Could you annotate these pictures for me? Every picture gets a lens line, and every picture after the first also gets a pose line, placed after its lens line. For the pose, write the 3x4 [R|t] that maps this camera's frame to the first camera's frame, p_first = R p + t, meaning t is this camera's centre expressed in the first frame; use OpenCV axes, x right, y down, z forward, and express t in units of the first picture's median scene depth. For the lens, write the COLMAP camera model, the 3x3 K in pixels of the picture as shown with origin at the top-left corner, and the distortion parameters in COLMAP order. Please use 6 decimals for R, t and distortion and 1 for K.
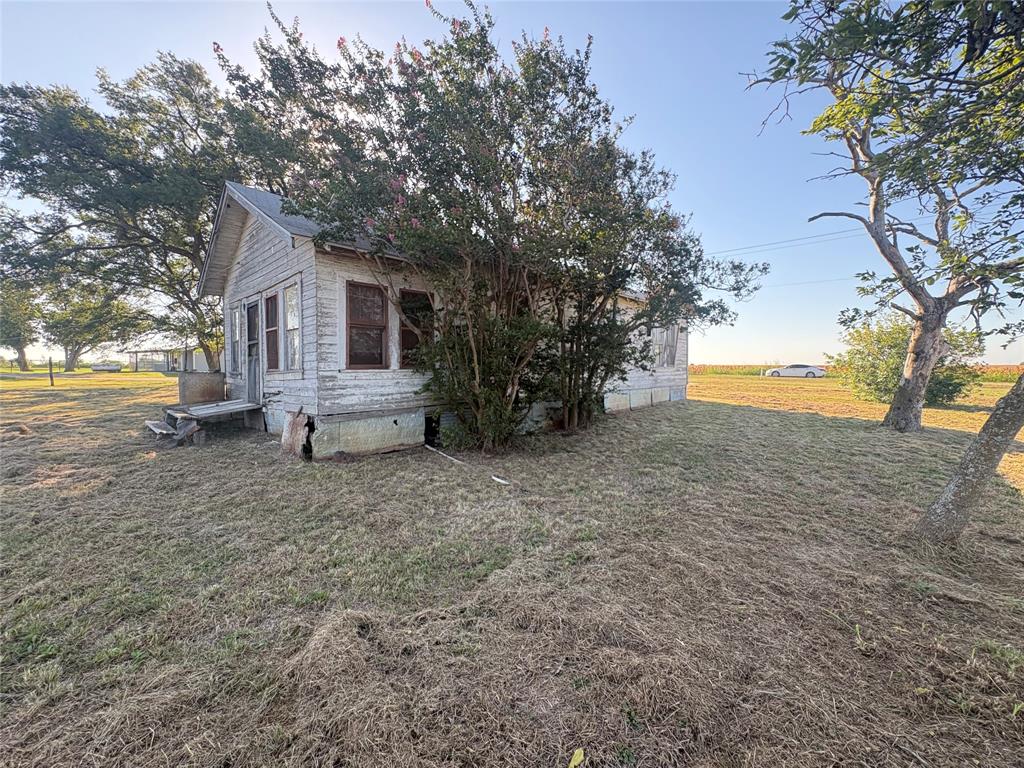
lens RADIAL K [[407.7, 0, 517.5], [0, 407.7, 376.1], [0, 0, 1]] dist [0.000788, -0.000140]
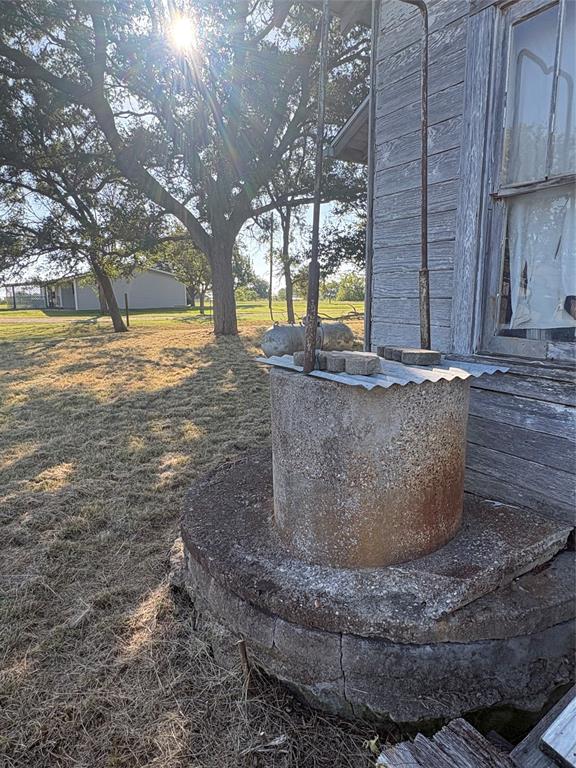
lens RADIAL K [[490.6, 0, 288.5], [0, 490.6, 384.0], [0, 0, 1]] dist [0.000765, 0.000086]
pose [[0.971236, 0.035054, -0.235524, -0.092756], [0.000287, 0.988931, 0.148373, -0.004342], [0.238118, -0.144172, 0.960476, 0.093409]]
